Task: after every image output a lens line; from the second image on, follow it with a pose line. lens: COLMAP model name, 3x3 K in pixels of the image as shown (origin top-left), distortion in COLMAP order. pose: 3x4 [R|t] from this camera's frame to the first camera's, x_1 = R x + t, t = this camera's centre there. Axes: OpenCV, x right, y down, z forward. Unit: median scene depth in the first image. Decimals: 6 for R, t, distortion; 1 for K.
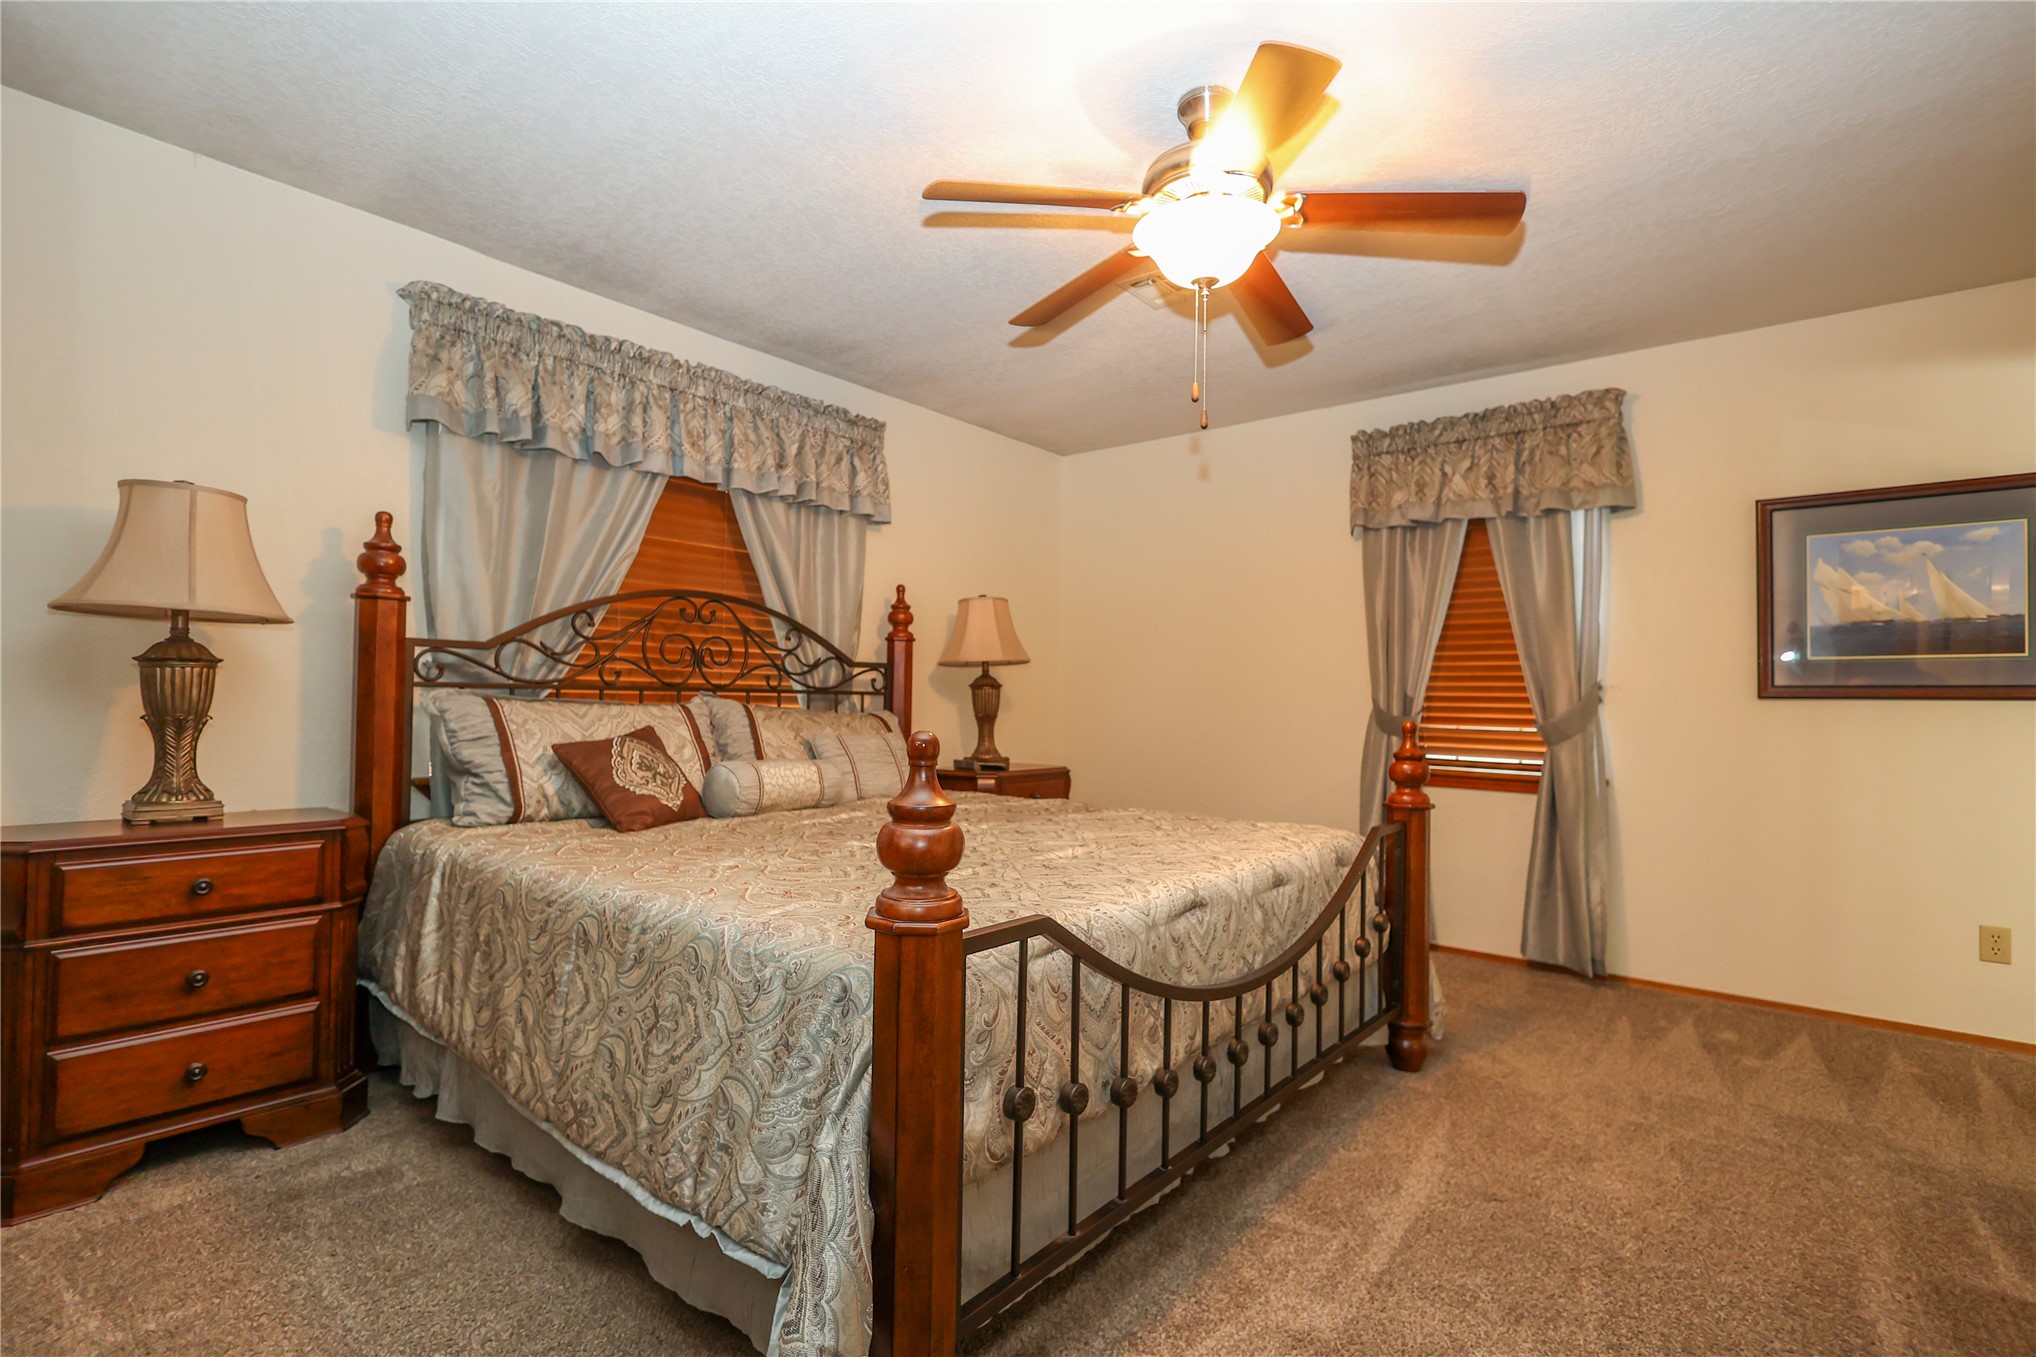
lens RADIAL K [[943.7, 0, 1033.1], [0, 943.7, 685.8], [0, 0, 1]] dist [-0.001948, 0.000517]
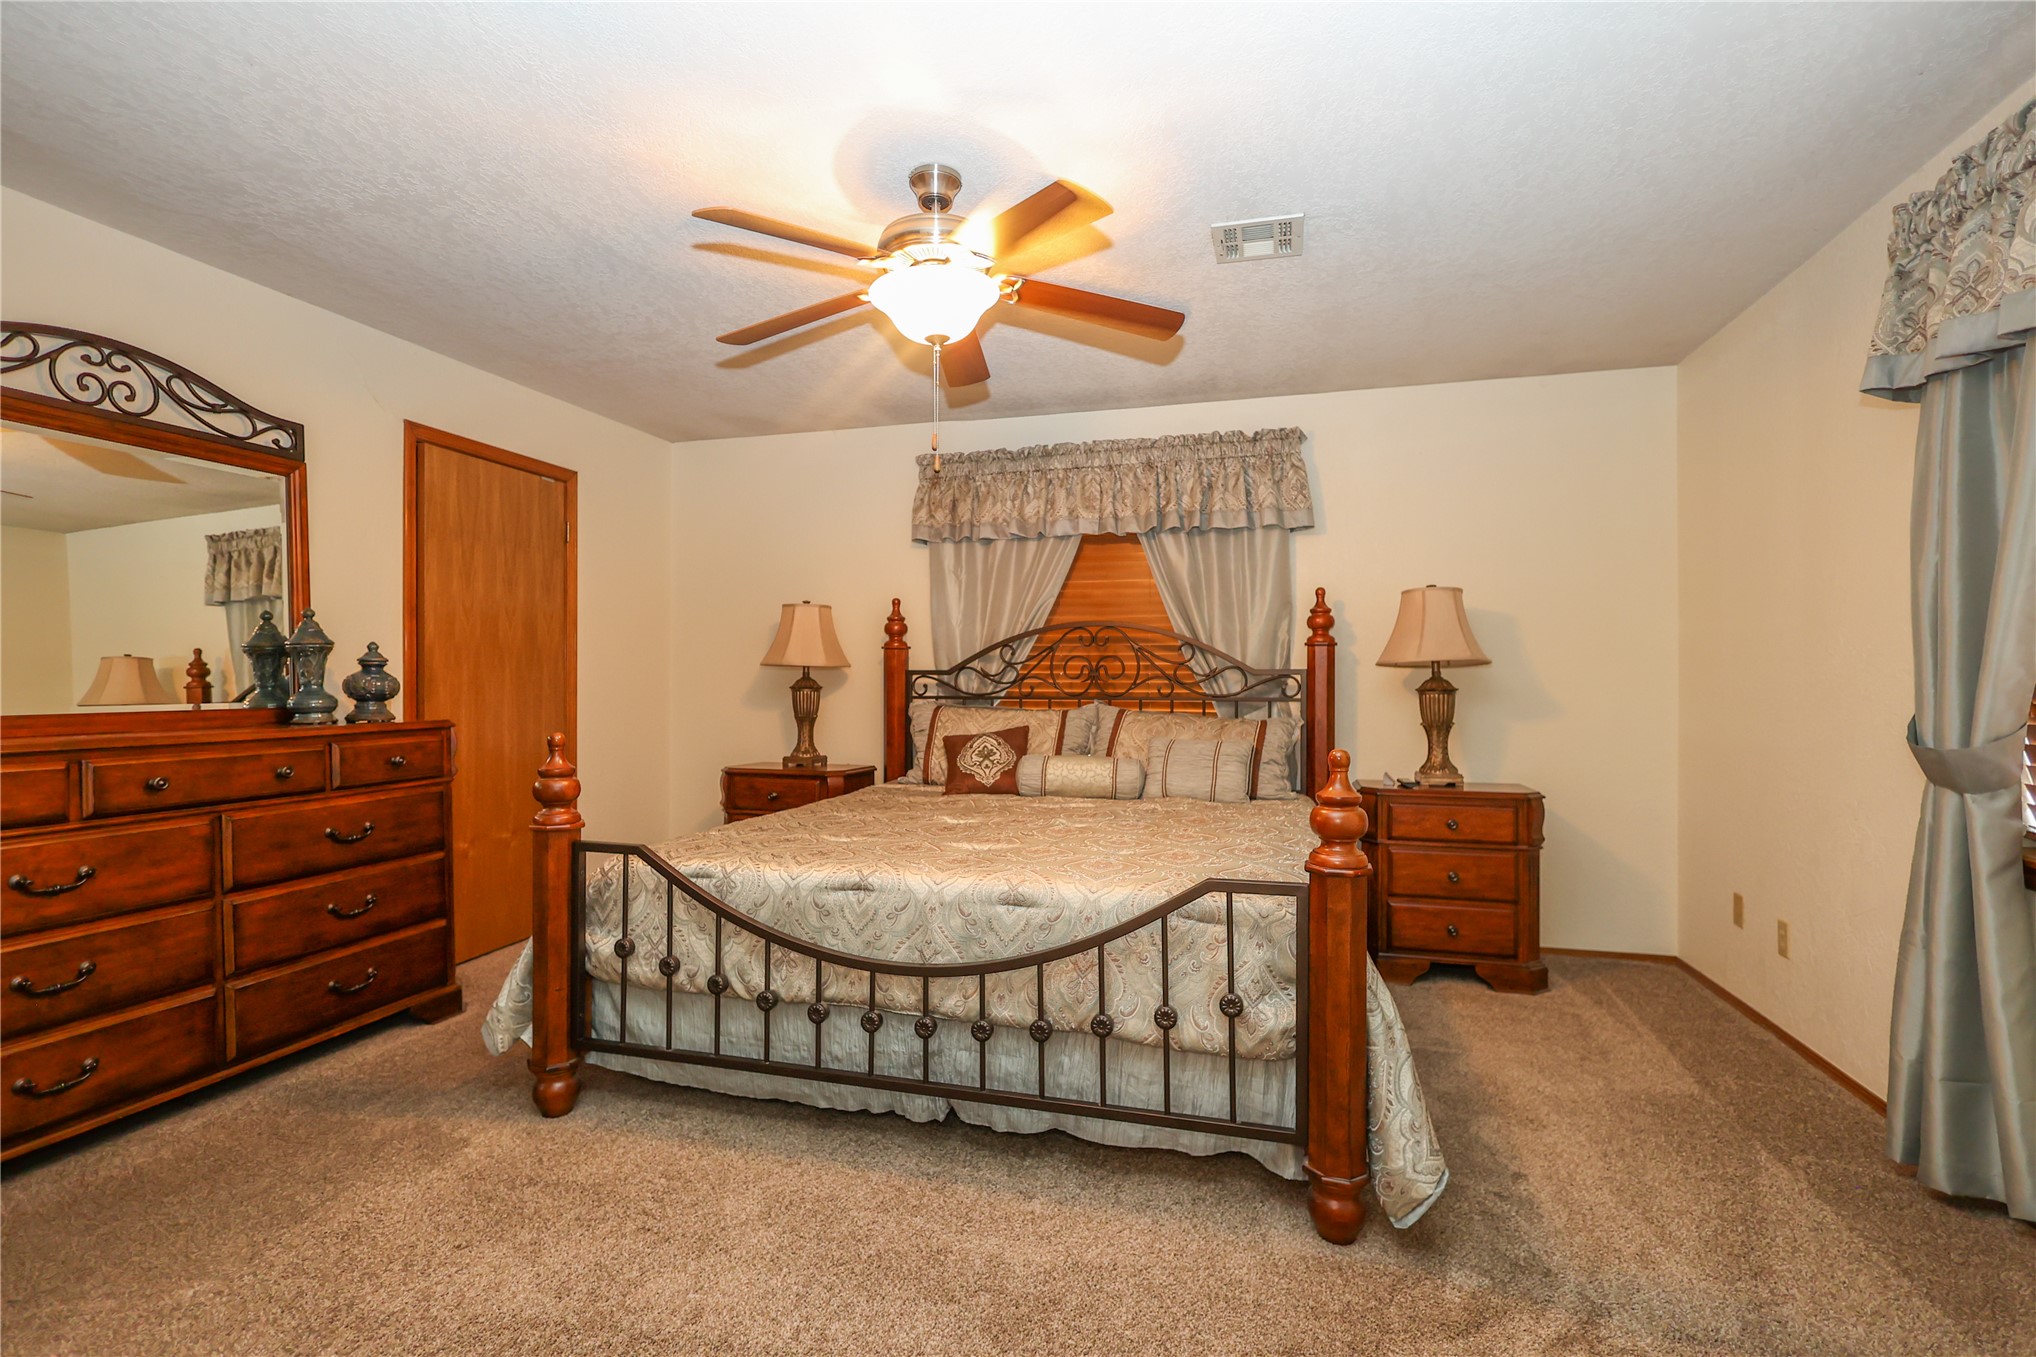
lens RADIAL K [[943.7, 0, 1024.0], [0, 943.7, 680.6], [0, 0, 1]] dist [-0.001948, 0.000517]
pose [[0.406146, -0.015892, -0.913670, 0.838943], [0.018784, 0.999783, -0.009040, -0.010778], [0.913615, -0.013491, 0.406356, 0.432756]]
